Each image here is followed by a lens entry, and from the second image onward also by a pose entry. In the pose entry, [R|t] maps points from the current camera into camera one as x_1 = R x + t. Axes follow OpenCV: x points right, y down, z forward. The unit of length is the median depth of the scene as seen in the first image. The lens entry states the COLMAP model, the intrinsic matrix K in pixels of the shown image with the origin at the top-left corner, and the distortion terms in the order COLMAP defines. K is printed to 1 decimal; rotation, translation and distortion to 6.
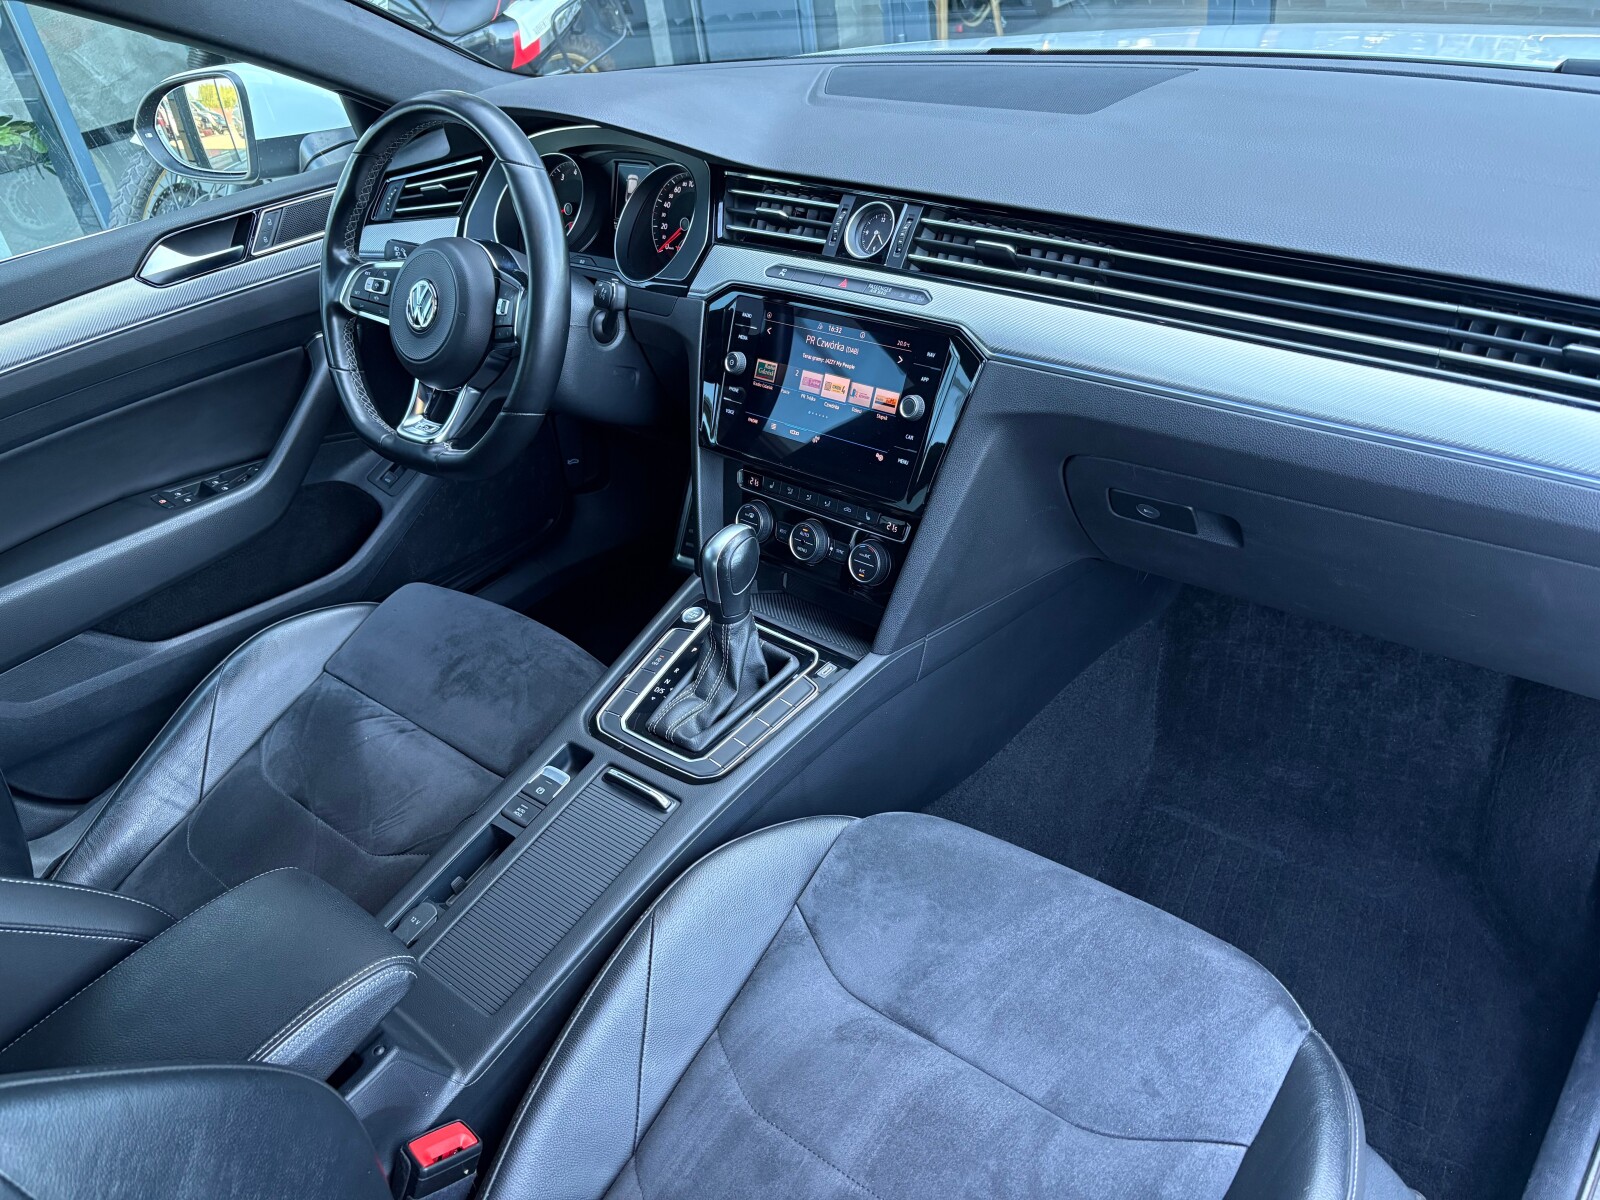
lens RADIAL K [[1239.0, 0, 771.0], [0, 1239.0, 621.8], [0, 0, 1]] dist [0.035533, -0.042384]
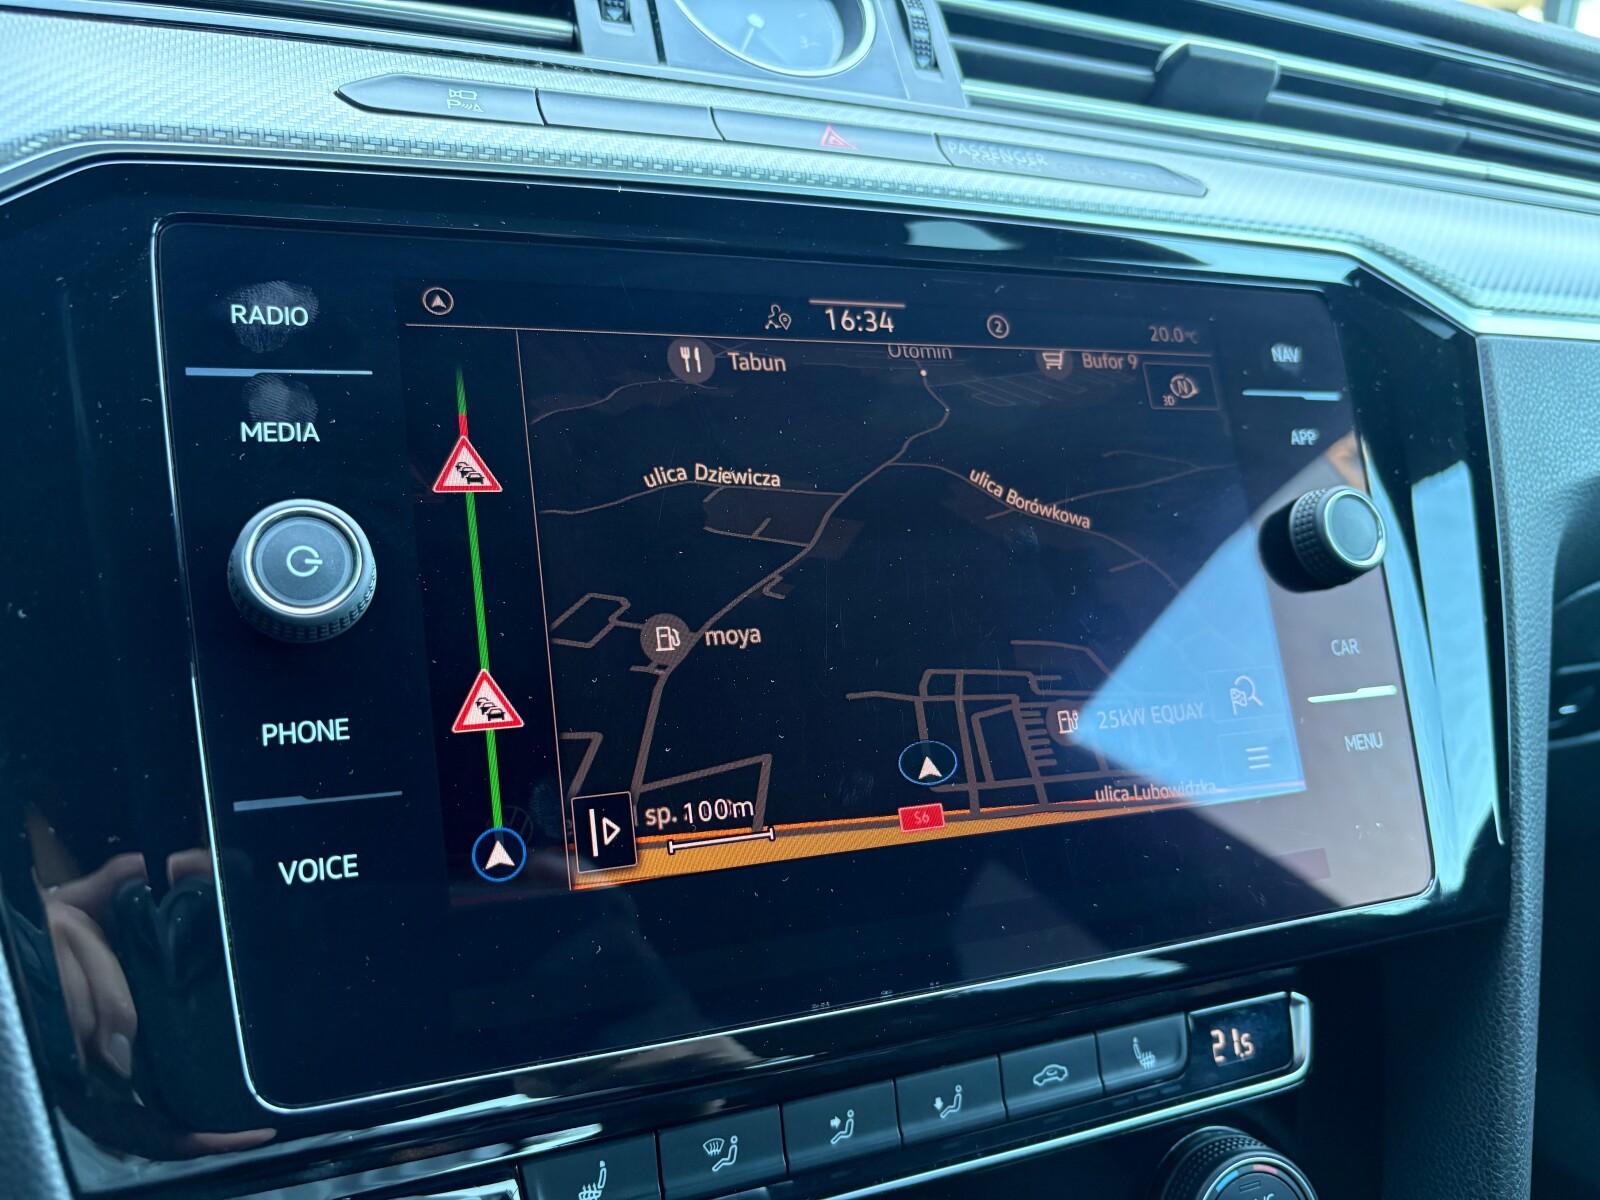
lens RADIAL K [[1239.0, 0, 806.4], [0, 1239.0, 603.4], [0, 0, 1]] dist [0.035533, -0.042384]
pose [[0.375882, -0.083865, 0.922865, -0.161390], [0.420585, 0.902852, -0.089258, -0.169870], [-0.825725, 0.421693, 0.374638, 0.927131]]
